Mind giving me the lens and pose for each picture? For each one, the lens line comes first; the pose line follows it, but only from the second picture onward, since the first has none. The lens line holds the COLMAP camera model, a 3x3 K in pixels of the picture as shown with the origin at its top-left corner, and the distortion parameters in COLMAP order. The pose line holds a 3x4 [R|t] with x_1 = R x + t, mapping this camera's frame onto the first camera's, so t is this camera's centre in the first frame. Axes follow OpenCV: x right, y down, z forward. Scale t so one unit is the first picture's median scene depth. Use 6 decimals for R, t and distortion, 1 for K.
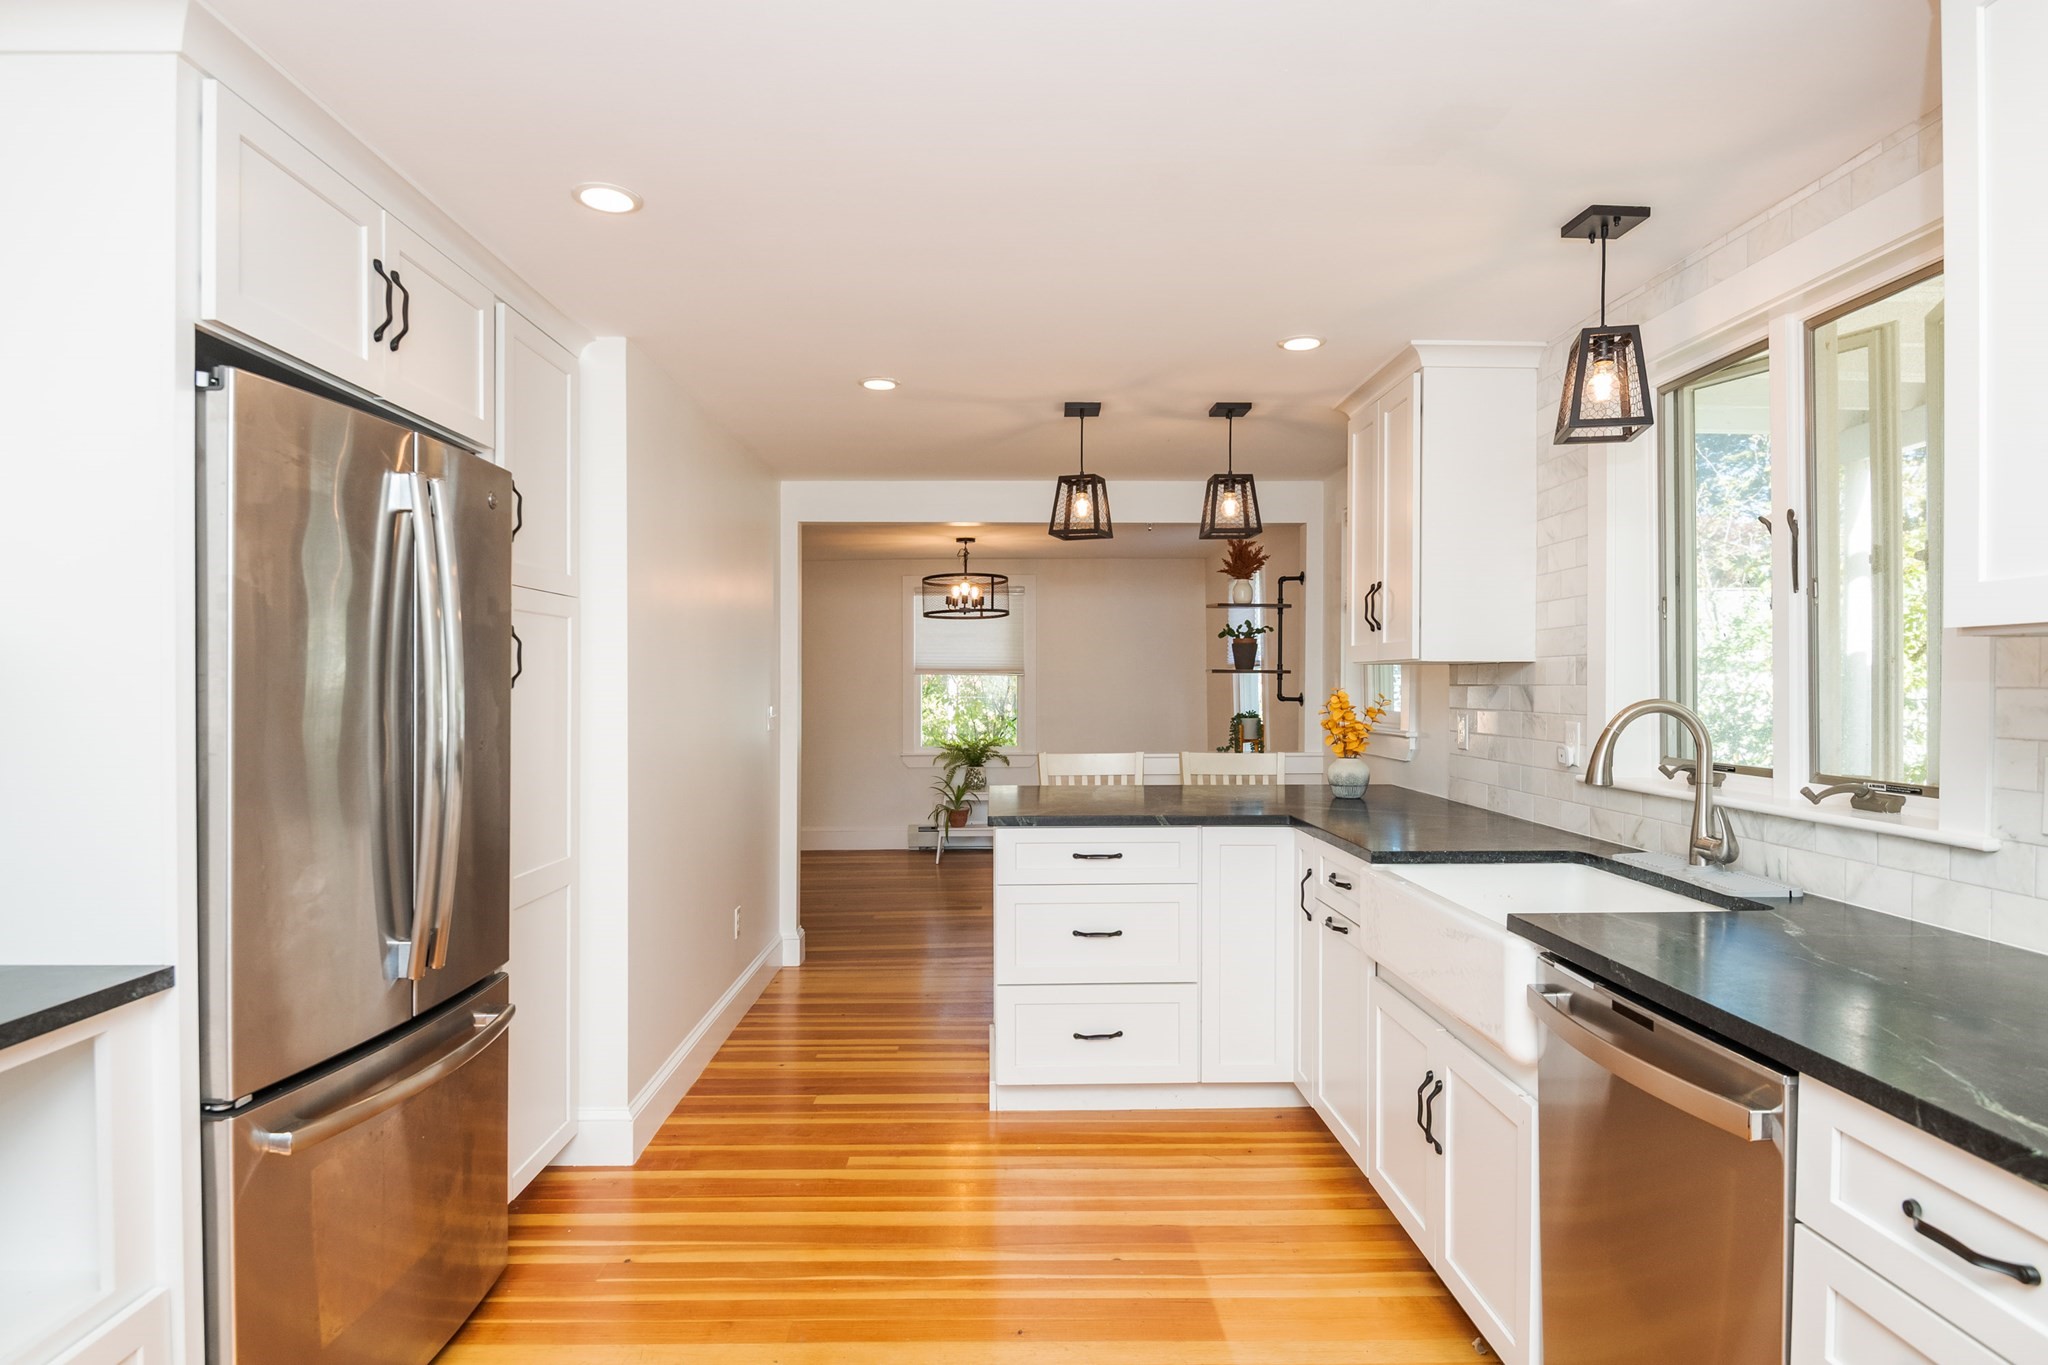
lens RADIAL K [[1110.9, 0, 1029.2], [0, 1110.9, 686.9], [0, 0, 1]] dist [-0.002677, -0.001757]
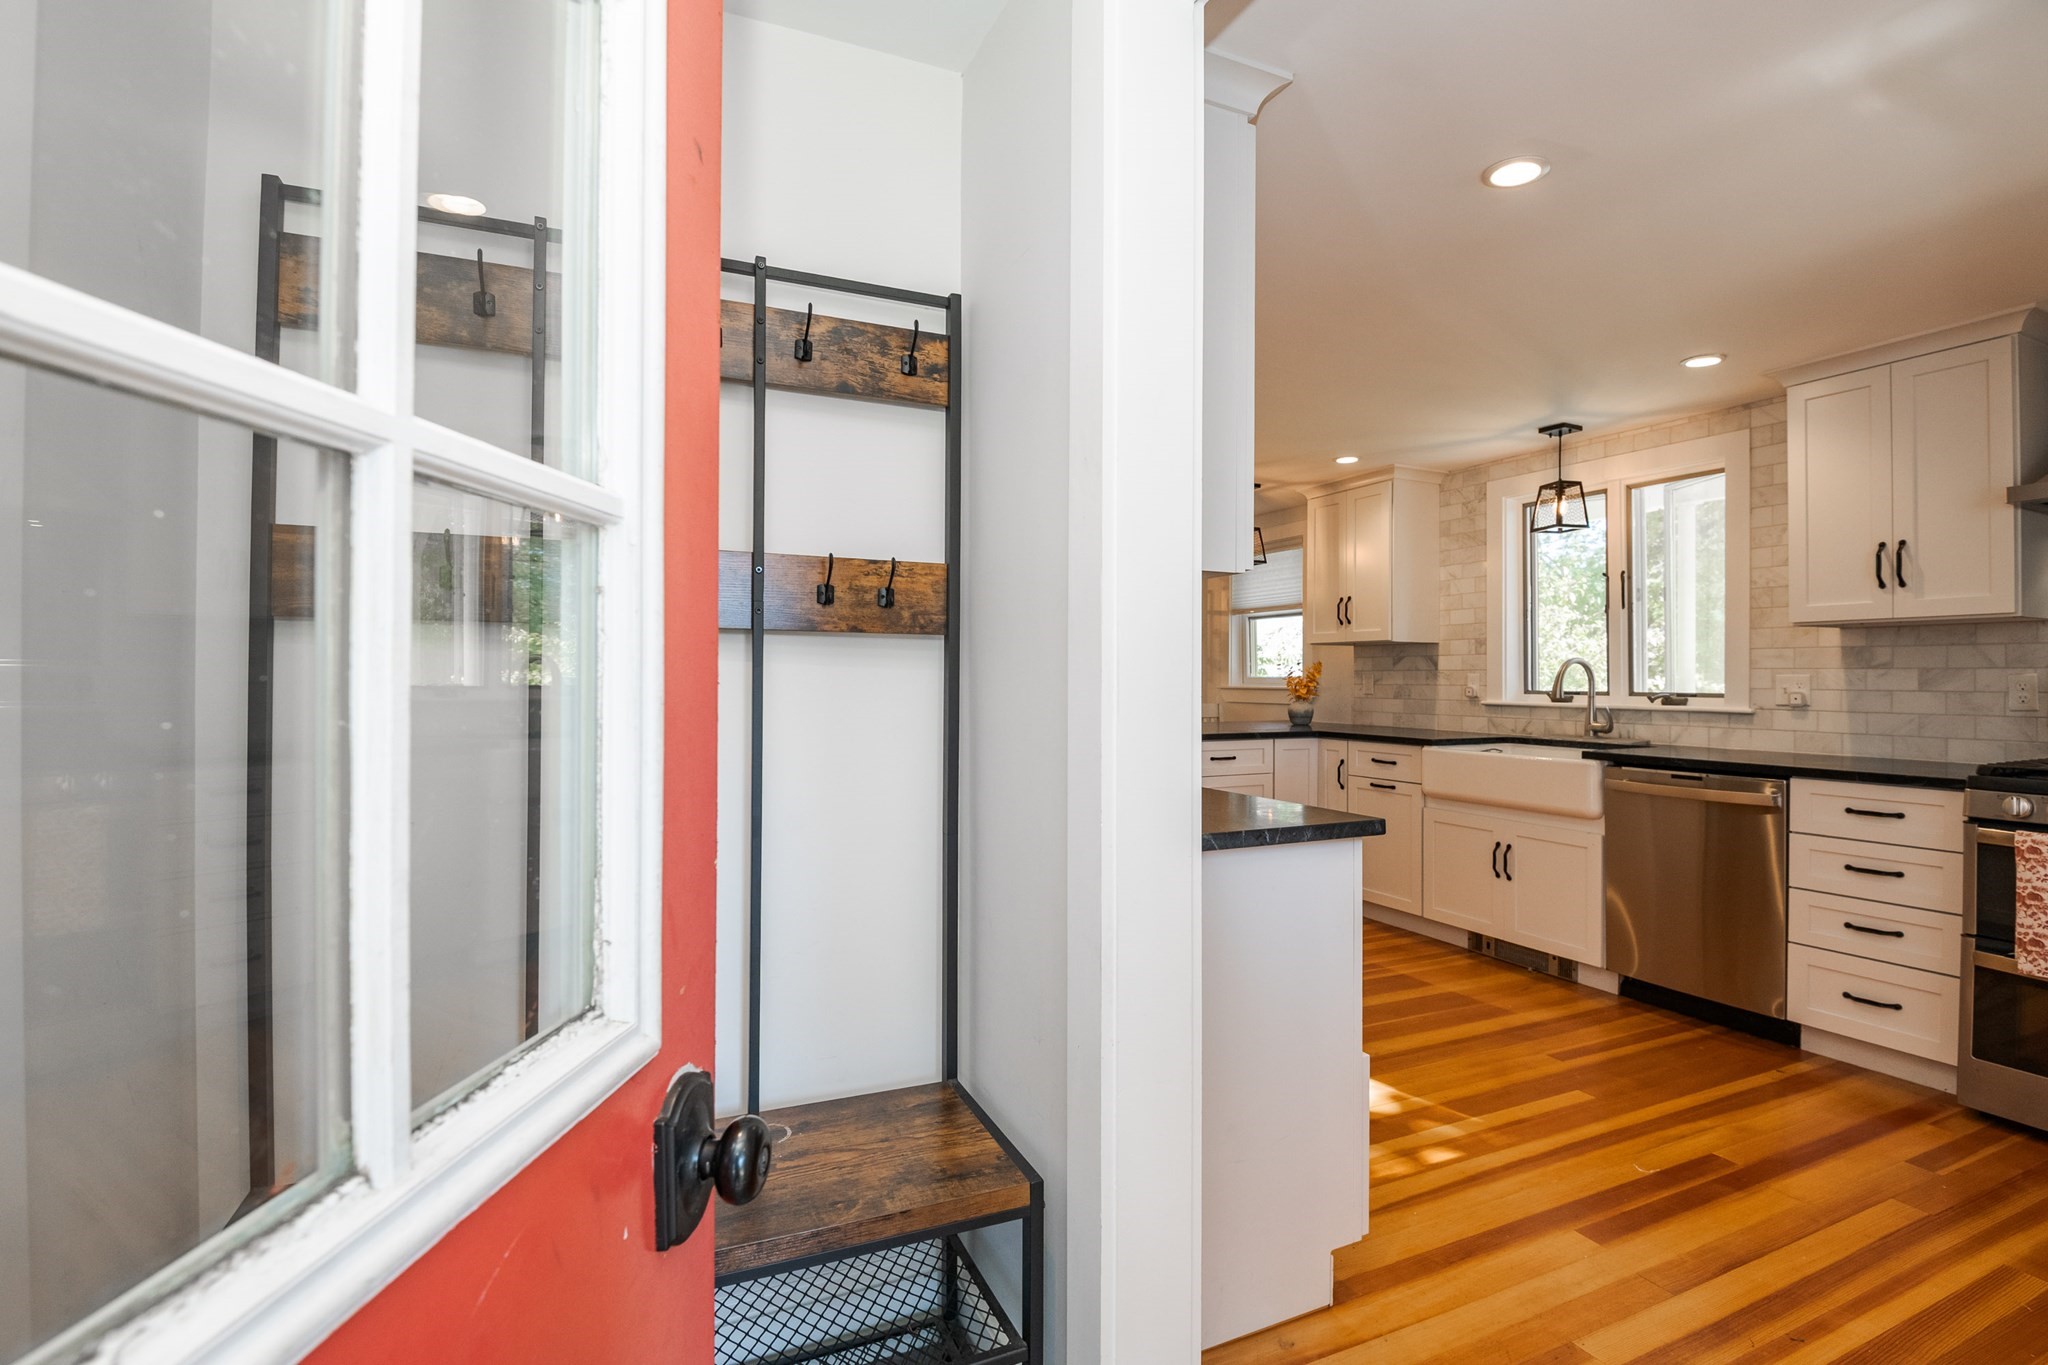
lens RADIAL K [[948.5, 0, 1032.9], [0, 948.5, 672.1], [0, 0, 1]] dist [0.001457, -0.015160]
pose [[0.918295, 0.002816, 0.395888, -0.738760], [-0.000274, 0.999979, -0.006477, 0.033996], [-0.395898, 0.005840, 0.918276, -0.164329]]
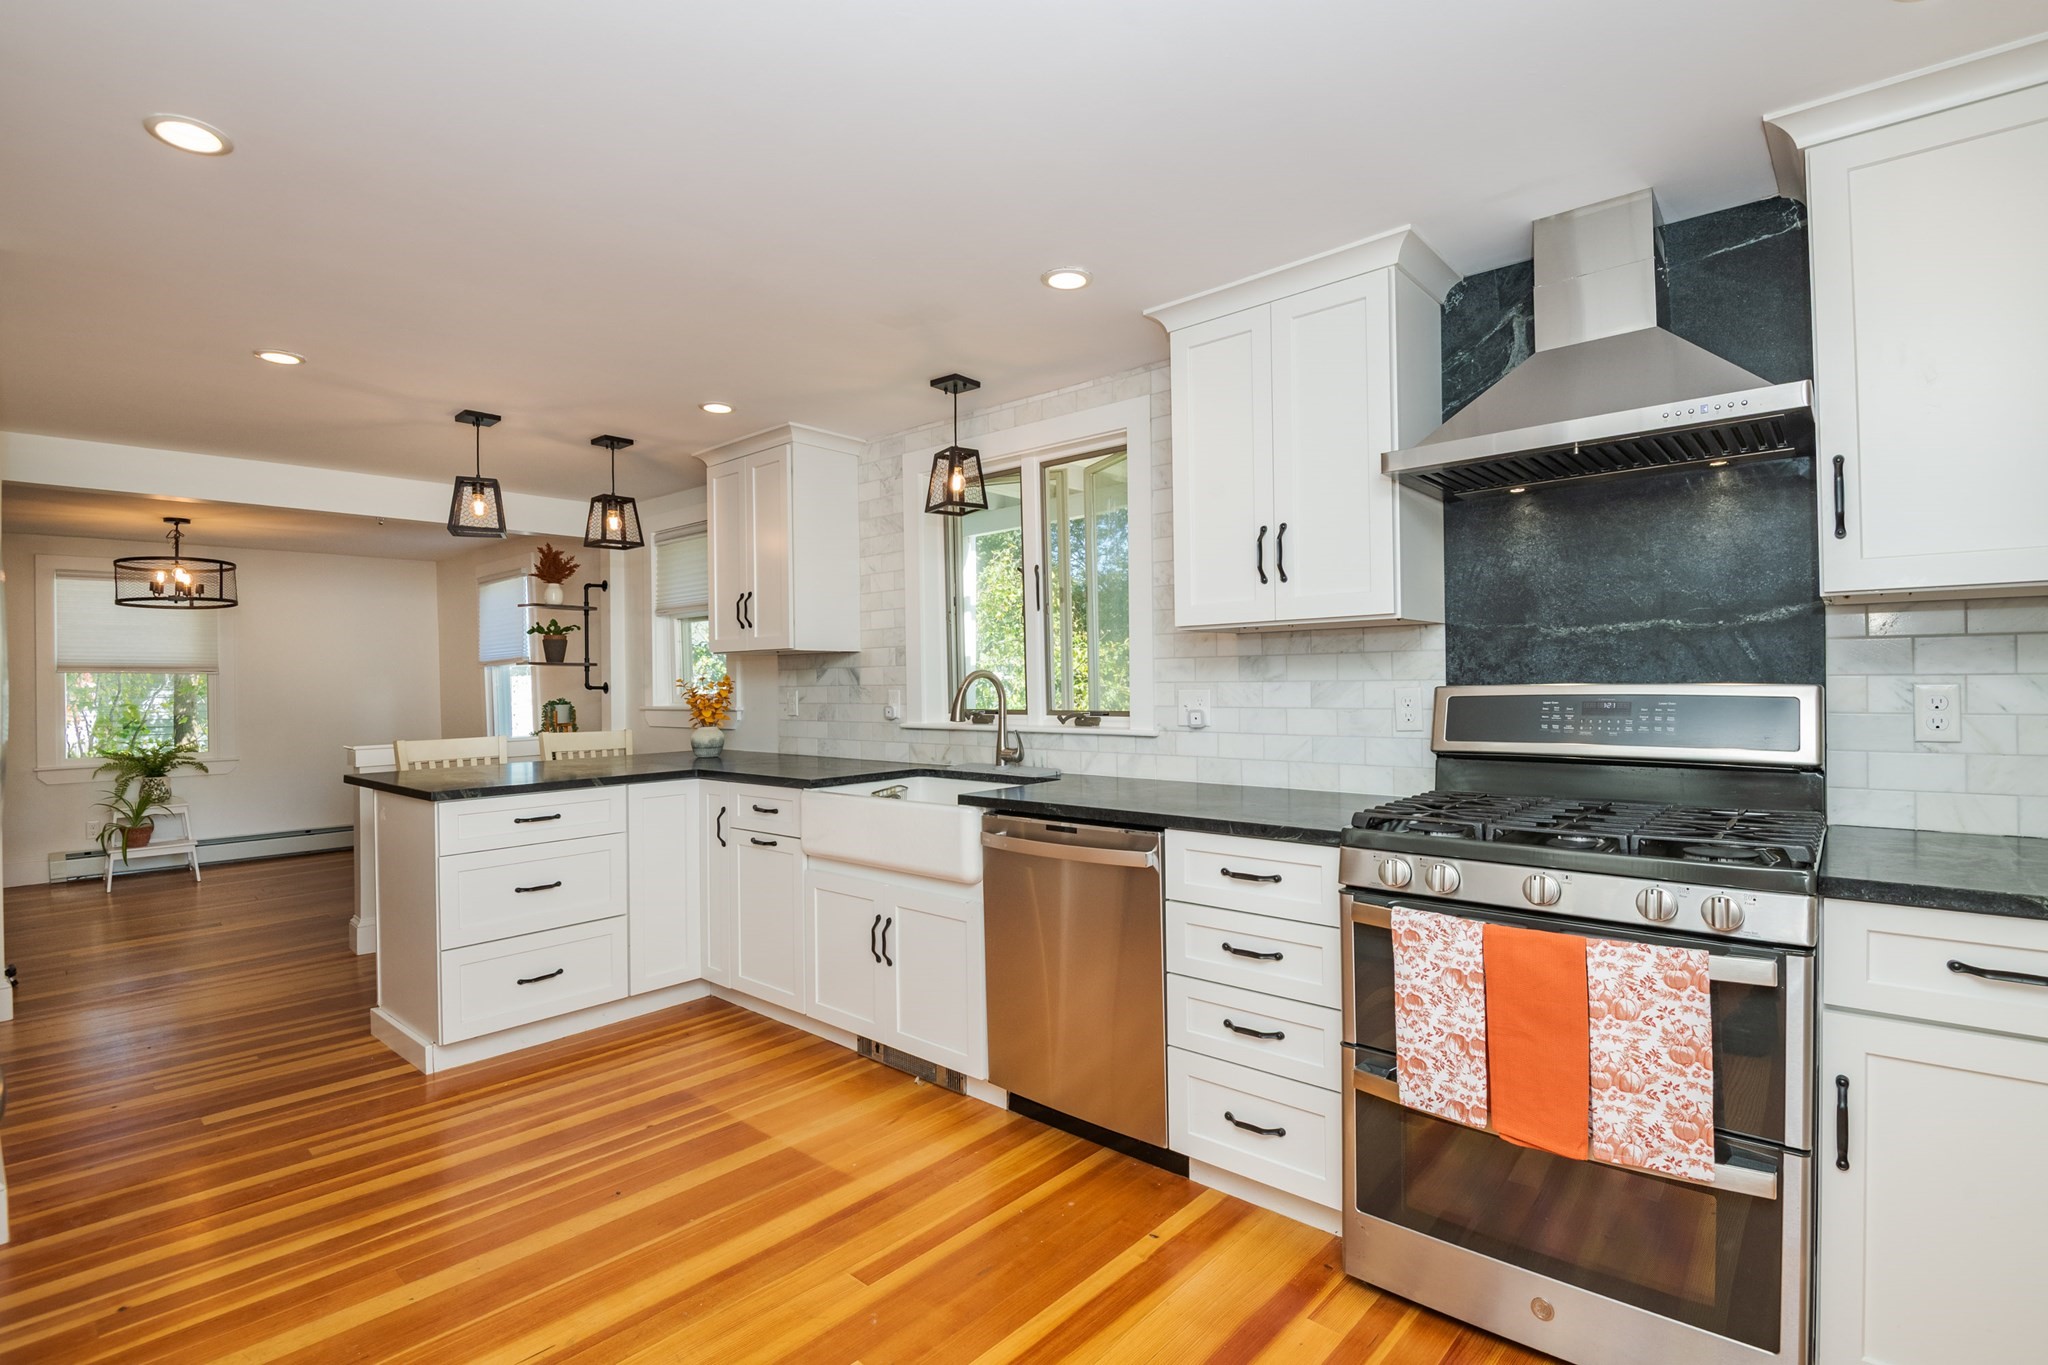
lens RADIAL K [[961.8, 0, 1007.3], [0, 961.8, 665.5], [0, 0, 1]] dist [0.002217, -0.018206]
pose [[0.694960, 0.002305, 0.719045, -0.313579], [0.016039, 0.999696, -0.018707, 0.021640], [-0.718870, 0.024533, 0.694712, -0.032963]]
